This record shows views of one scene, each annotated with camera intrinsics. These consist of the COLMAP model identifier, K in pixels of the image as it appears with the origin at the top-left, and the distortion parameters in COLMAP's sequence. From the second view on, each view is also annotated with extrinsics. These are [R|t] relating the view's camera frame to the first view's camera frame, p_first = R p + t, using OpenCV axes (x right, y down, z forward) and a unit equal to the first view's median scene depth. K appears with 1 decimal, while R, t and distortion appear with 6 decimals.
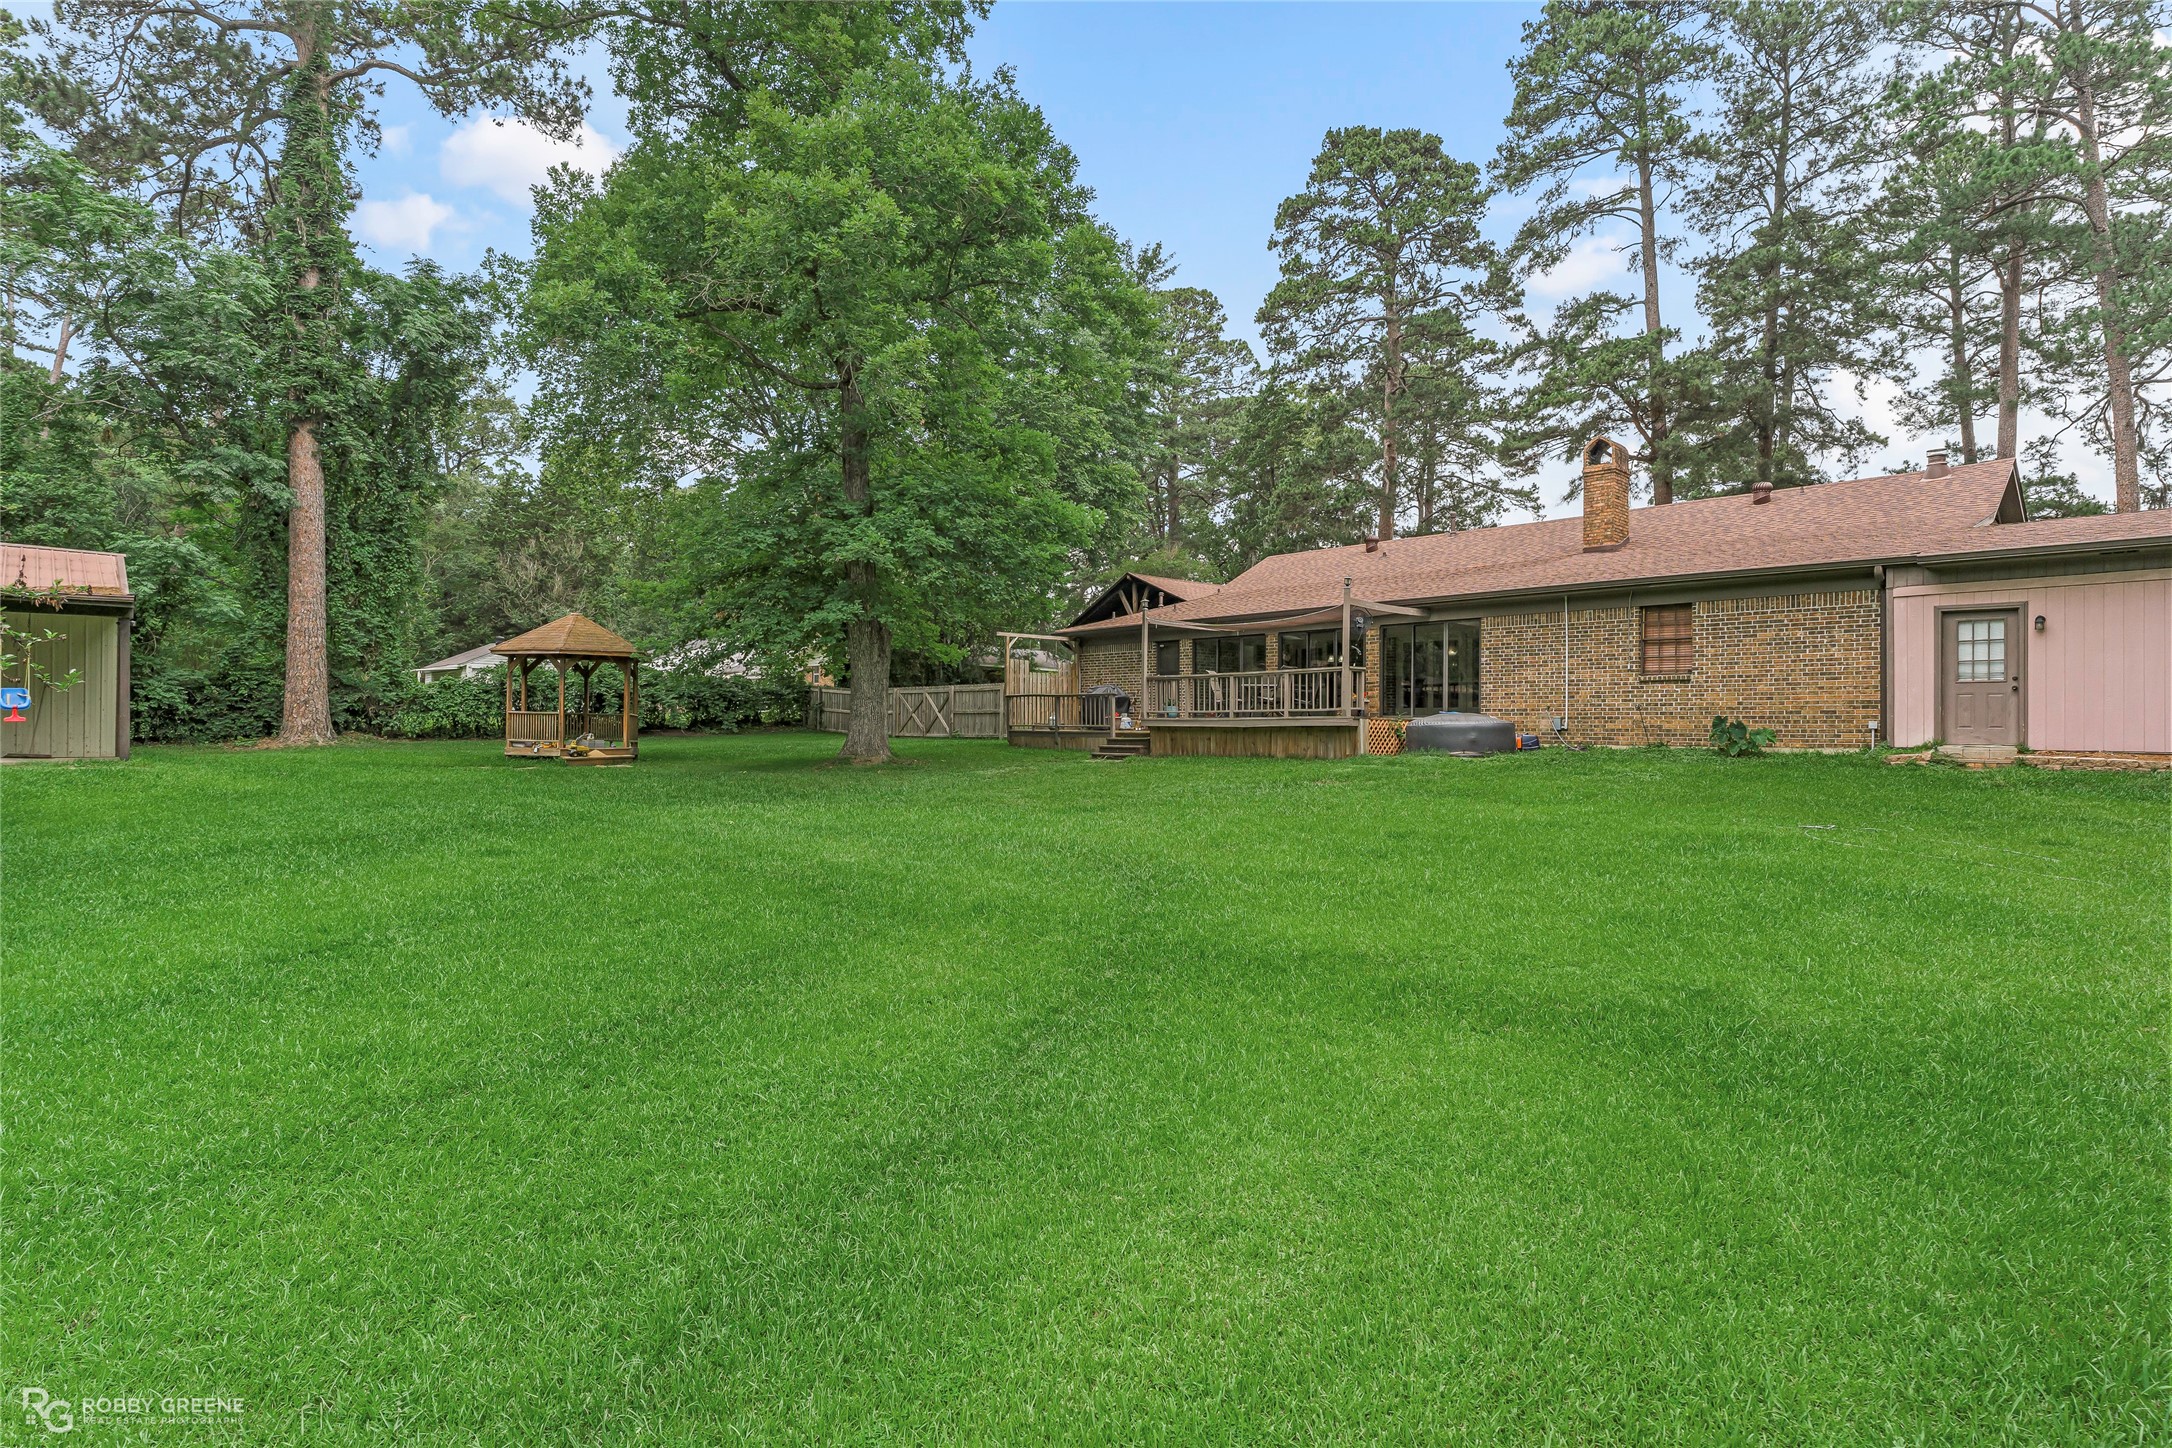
lens RADIAL K [[1080.9, 0, 1086.4], [0, 1080.9, 716.0], [0, 0, 1]] dist [-0.004128, -0.000156]
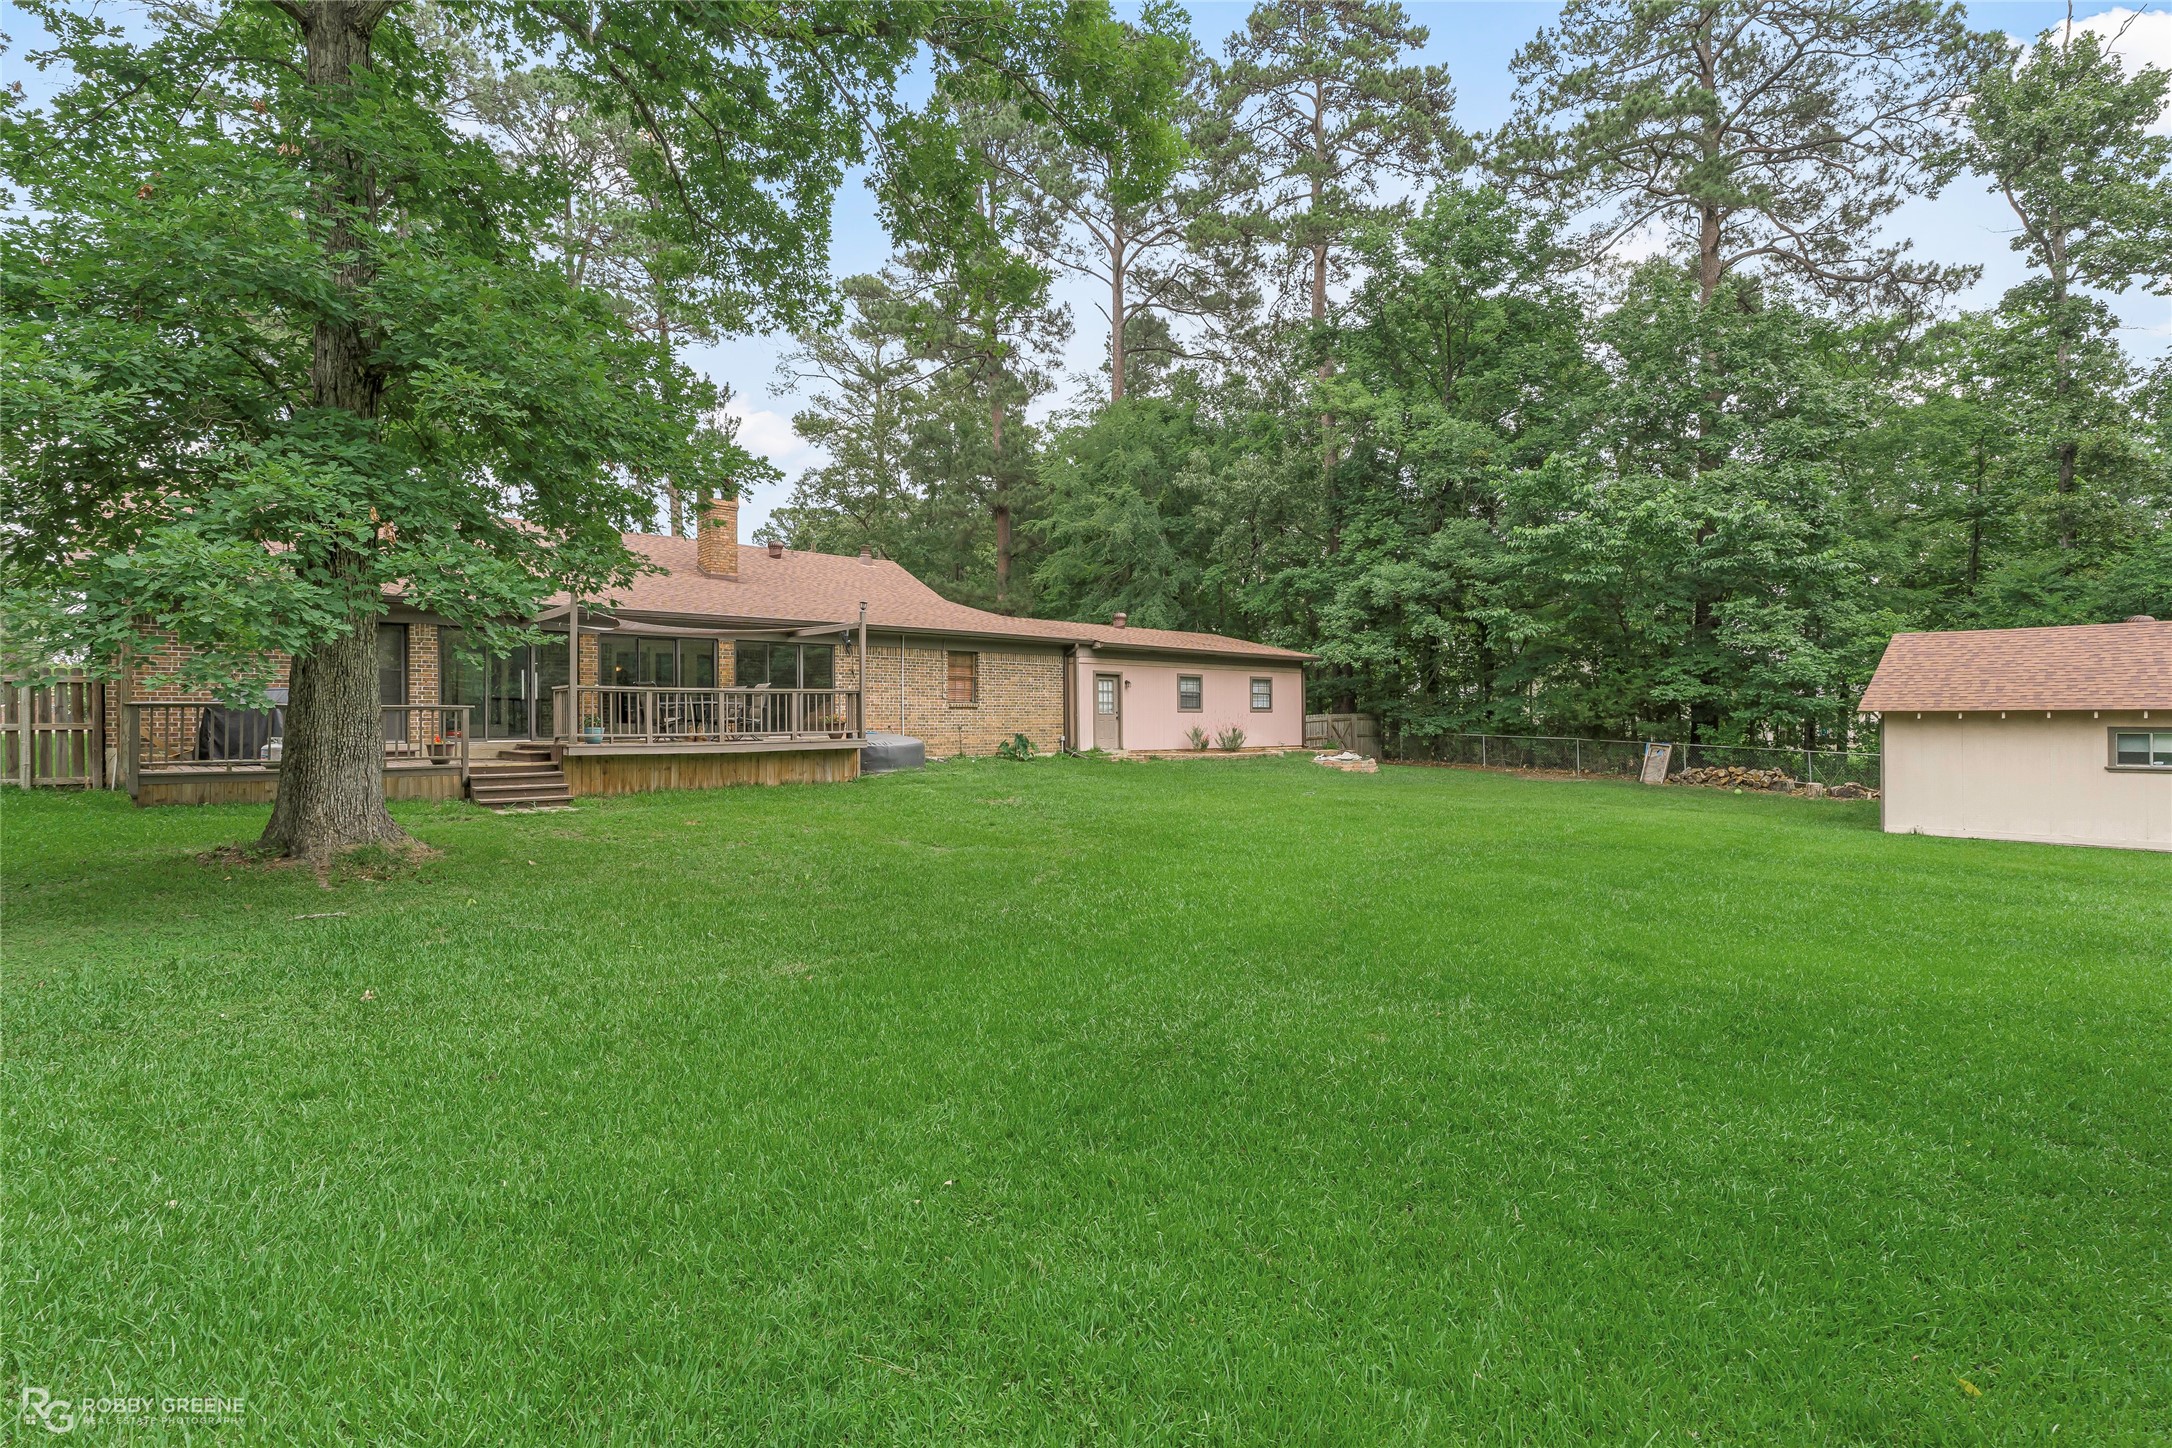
lens RADIAL K [[1080.9, 0, 1097.0], [0, 1080.9, 721.4], [0, 0, 1]] dist [-0.004128, -0.000156]
pose [[-0.148730, 0.009758, 0.988830, -0.805420], [0.020271, 0.999771, -0.006817, -0.004276], [-0.988670, 0.019031, -0.148893, 1.023190]]
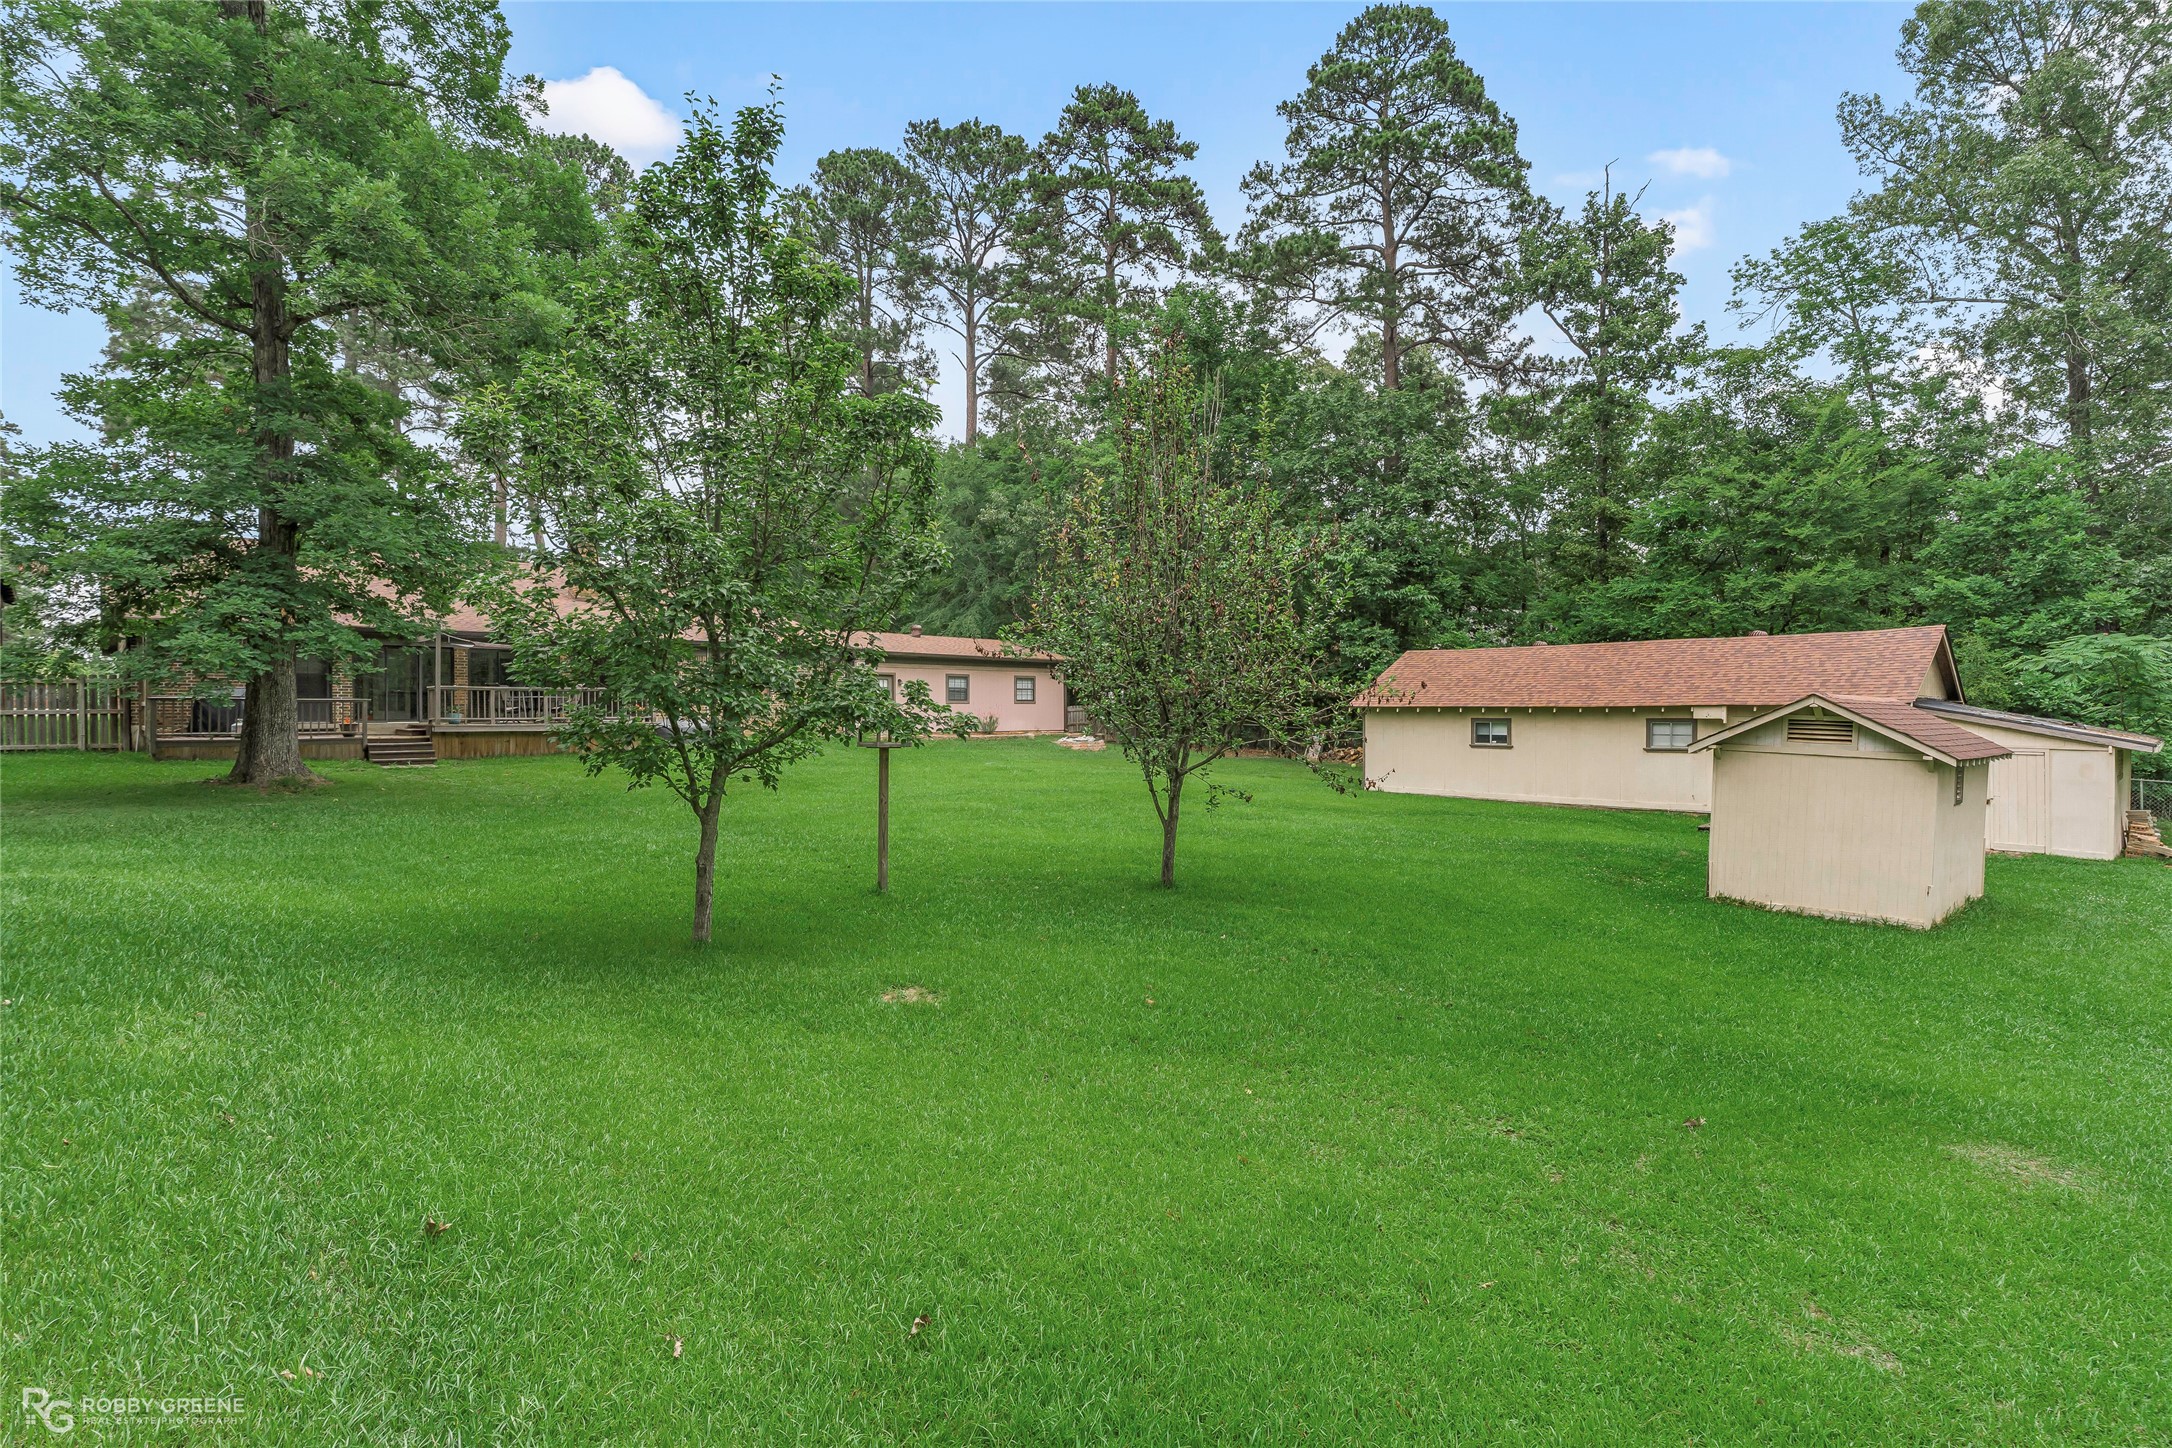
lens RADIAL K [[1060.4, 0, 1078.5], [0, 1060.4, 719.9], [0, 0, 1]] dist [-0.003994, 0.000366]
pose [[-0.162824, -0.000995, 0.986655, -1.327443], [0.015749, 0.999869, 0.003607, 0.002062], [-0.986529, 0.016126, -0.162787, 0.727635]]
